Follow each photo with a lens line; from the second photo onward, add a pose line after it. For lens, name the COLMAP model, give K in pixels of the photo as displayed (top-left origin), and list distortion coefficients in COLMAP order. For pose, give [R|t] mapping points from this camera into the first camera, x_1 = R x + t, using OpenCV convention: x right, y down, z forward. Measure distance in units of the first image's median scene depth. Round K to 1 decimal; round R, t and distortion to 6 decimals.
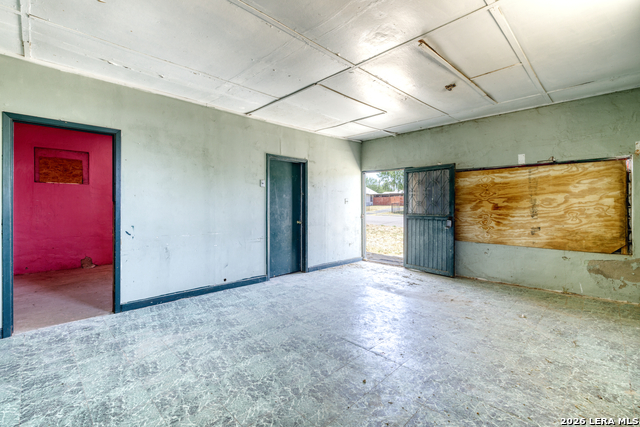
lens RADIAL K [[270.8, 0, 319.9], [0, 270.8, 210.1], [0, 0, 1]] dist [0.000566, 0.000120]
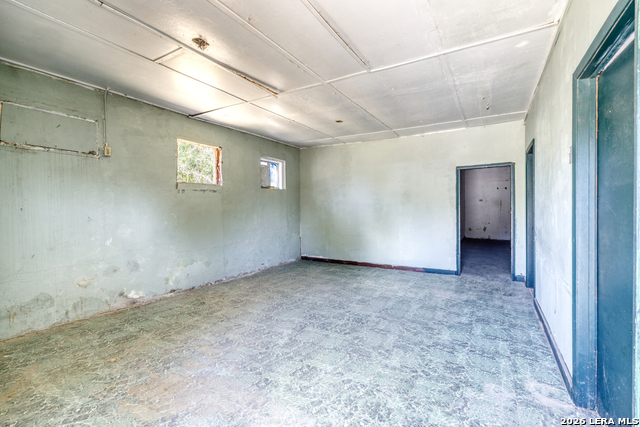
lens RADIAL K [[270.8, 0, 319.9], [0, 270.8, 210.1], [0, 0, 1]] dist [0.000566, 0.000120]
pose [[-0.974561, 0.008435, -0.223964, 0.397005], [0.002383, 0.999625, 0.027281, -0.045974], [0.224110, 0.026053, -0.974216, 2.033531]]
